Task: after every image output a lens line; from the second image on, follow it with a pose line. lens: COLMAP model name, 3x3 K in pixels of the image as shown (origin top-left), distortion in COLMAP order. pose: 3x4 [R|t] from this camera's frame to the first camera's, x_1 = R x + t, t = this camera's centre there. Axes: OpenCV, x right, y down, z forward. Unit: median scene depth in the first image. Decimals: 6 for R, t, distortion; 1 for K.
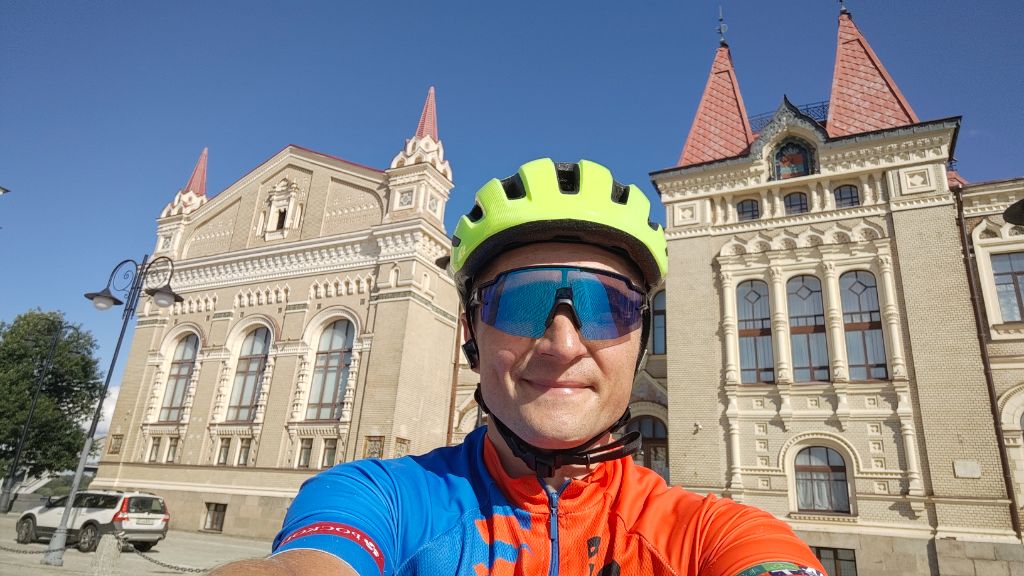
lens RADIAL K [[623.7, 0, 512.0], [0, 623.7, 288.0], [0, 0, 1]] dist [0.001929, 0.000581]
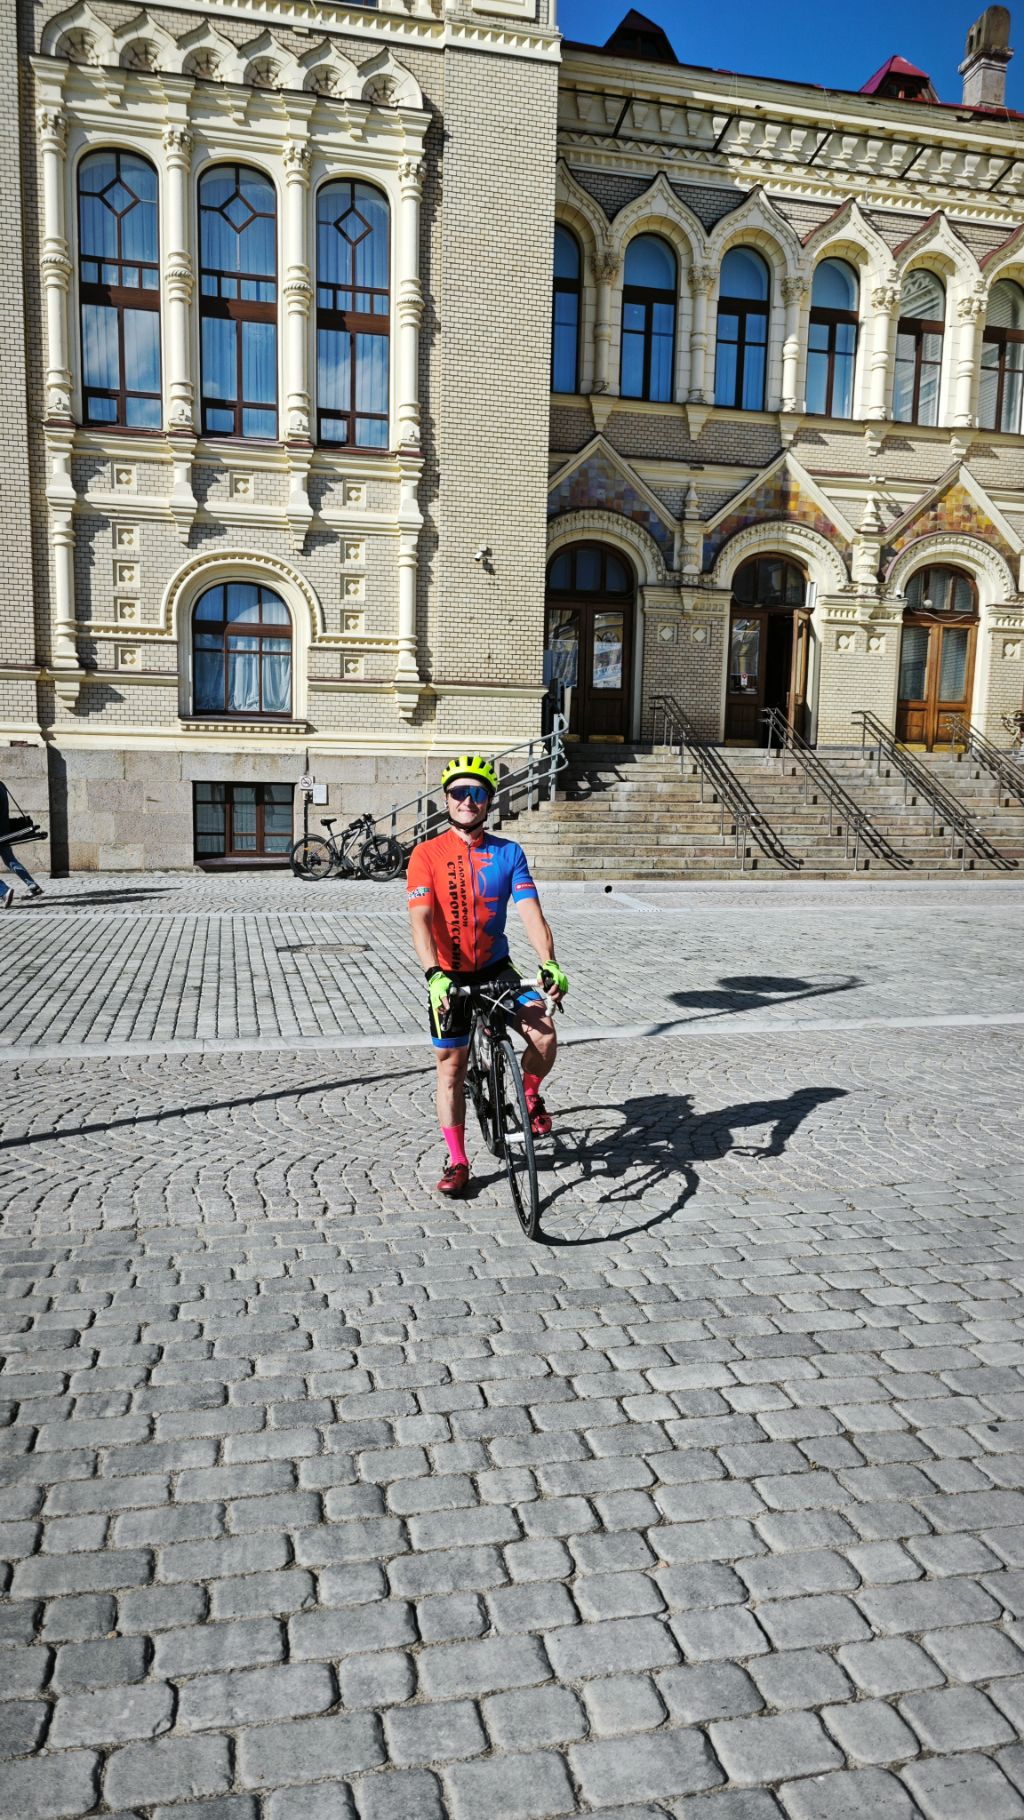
lens RADIAL K [[1463.8, 0, 512.0], [0, 1463.8, 910.0], [0, 0, 1]] dist [0.058703, -0.002109]
pose [[0.731716, -0.125151, 0.670022, -0.125096], [-0.196197, 0.902724, 0.382878, 0.012939], [-0.652763, -0.411614, 0.635983, 0.060978]]
